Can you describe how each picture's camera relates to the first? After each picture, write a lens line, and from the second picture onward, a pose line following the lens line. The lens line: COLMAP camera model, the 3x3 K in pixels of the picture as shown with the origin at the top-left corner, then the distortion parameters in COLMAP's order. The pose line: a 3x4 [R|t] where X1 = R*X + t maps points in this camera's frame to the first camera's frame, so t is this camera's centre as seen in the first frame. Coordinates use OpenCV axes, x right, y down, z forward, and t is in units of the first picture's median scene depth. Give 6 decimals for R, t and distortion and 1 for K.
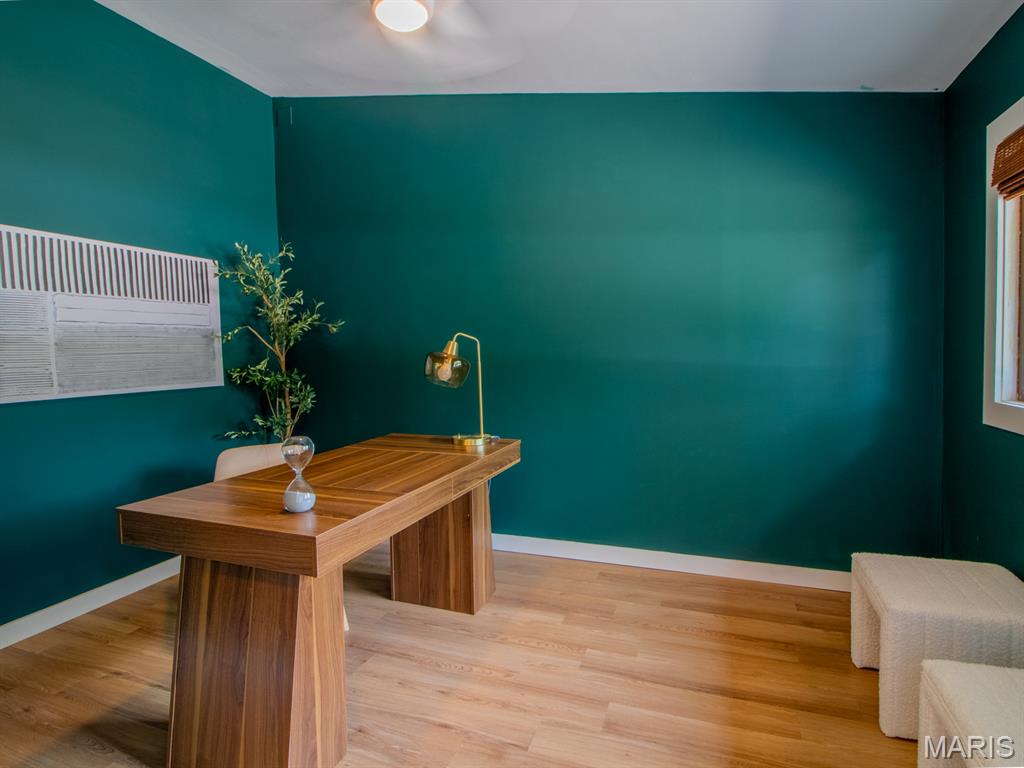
lens RADIAL K [[531.9, 0, 509.7], [0, 531.9, 375.4], [0, 0, 1]] dist [0.003099, 0.000011]
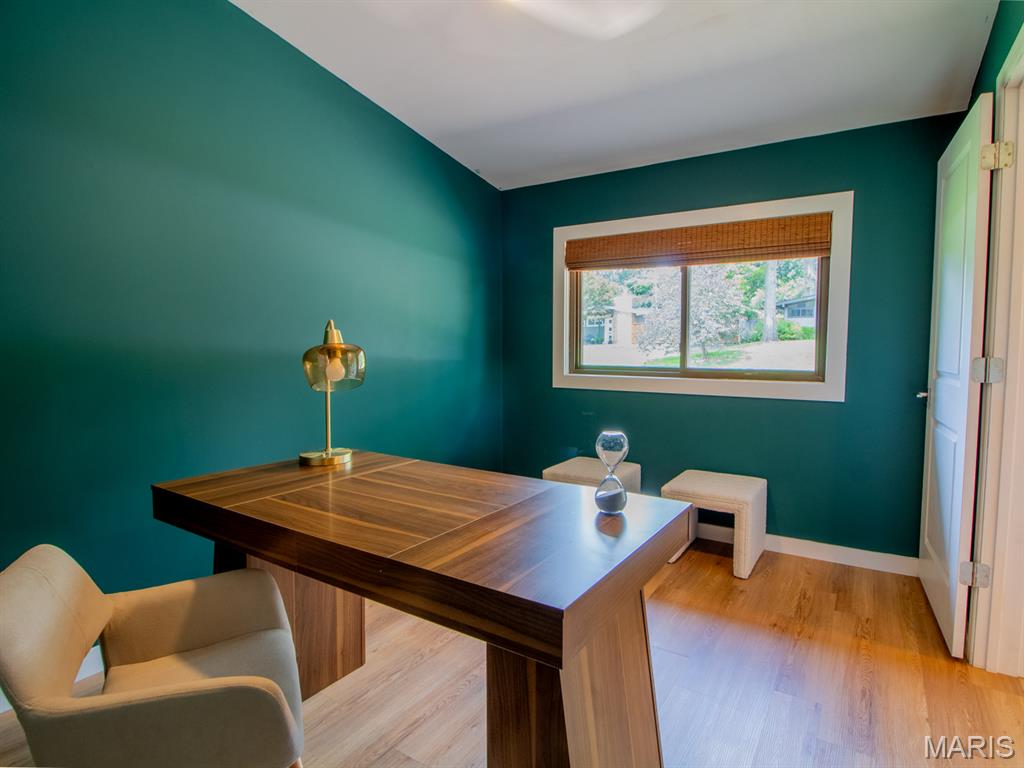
lens RADIAL K [[531.9, 0, 509.7], [0, 531.9, 375.4], [0, 0, 1]] dist [0.003099, 0.000011]
pose [[0.259648, -0.044716, 0.964667, -0.804450], [0.037898, 0.998630, 0.036090, -0.019992], [-0.964959, 0.027188, 0.260987, 0.564857]]
